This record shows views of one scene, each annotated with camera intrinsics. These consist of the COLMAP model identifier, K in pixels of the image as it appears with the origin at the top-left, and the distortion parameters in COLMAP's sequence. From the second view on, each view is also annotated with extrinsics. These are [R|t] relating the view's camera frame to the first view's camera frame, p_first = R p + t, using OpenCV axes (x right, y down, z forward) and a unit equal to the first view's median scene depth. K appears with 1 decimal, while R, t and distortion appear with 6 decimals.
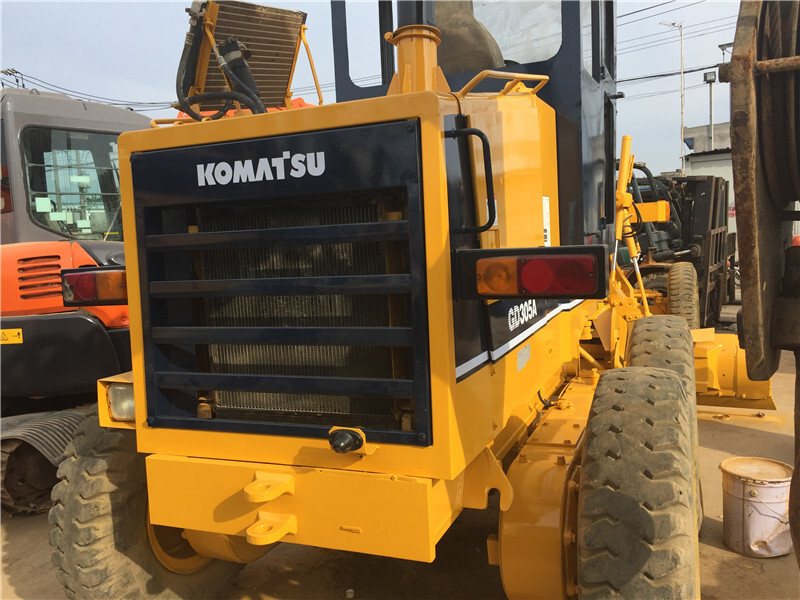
lens RADIAL K [[691.3, 0, 401.3], [0, 691.3, 293.1], [0, 0, 1]] dist [0.096157, -0.138651]
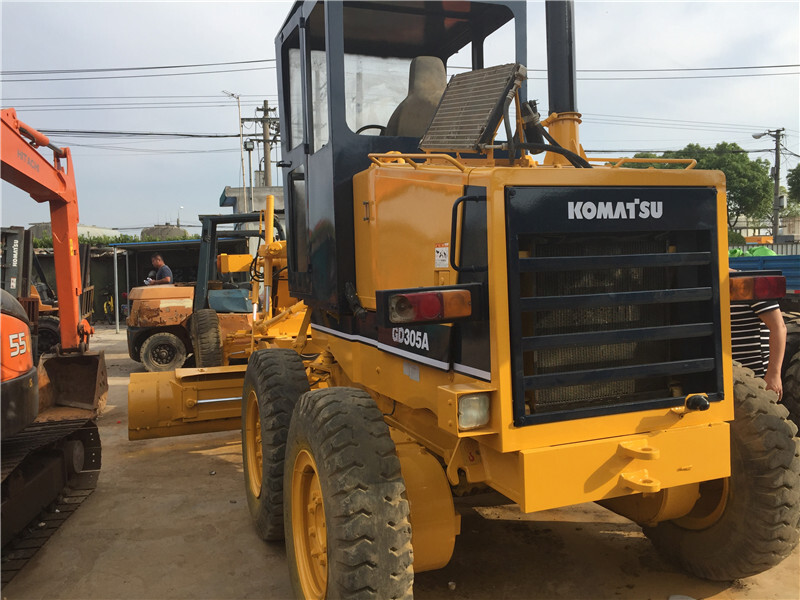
lens RADIAL K [[691.3, 0, 401.3], [0, 691.3, 293.1], [0, 0, 1]] dist [0.096157, -0.138651]
pose [[0.714849, 0.000003, 0.699279, -1.407697], [0.052246, 0.997205, -0.053413, 0.029185], [-0.697325, 0.074716, 0.712850, 0.346680]]
